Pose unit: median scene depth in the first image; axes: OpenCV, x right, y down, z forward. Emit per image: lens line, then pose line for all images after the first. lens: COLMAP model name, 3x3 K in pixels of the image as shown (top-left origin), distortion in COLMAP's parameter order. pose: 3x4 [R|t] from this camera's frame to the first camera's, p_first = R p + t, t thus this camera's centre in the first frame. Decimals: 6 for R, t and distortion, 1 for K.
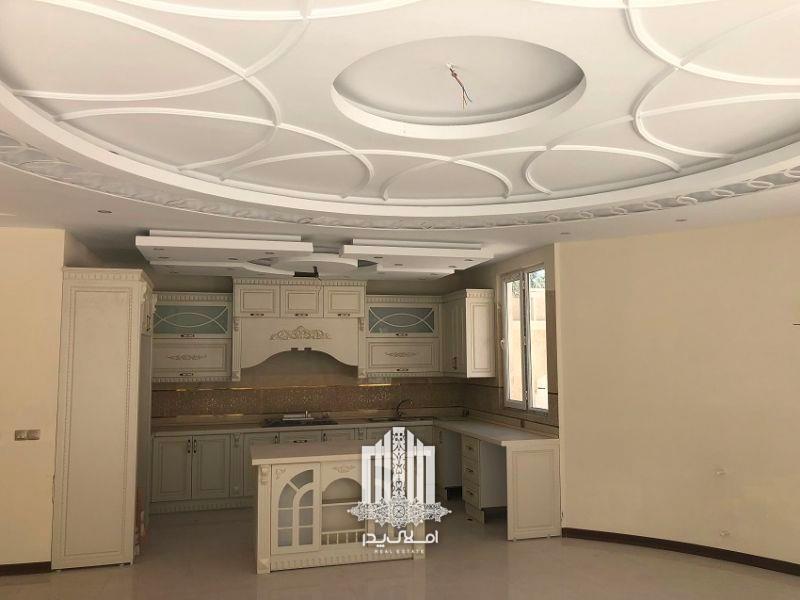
lens RADIAL K [[646.6, 0, 403.9], [0, 646.6, 298.8], [0, 0, 1]] dist [0.005774, -0.023275]
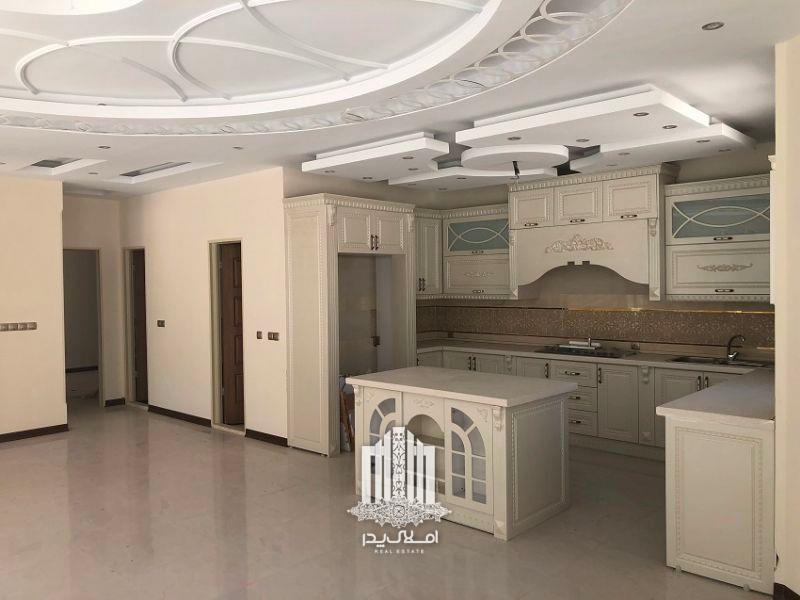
lens RADIAL K [[646.6, 0, 401.9], [0, 646.6, 298.3], [0, 0, 1]] dist [0.005774, -0.023275]
pose [[0.532935, 0.025140, -0.845783, 0.423774], [0.080148, 0.993565, 0.080035, 0.039467], [0.842352, -0.110442, 0.527490, 0.384027]]
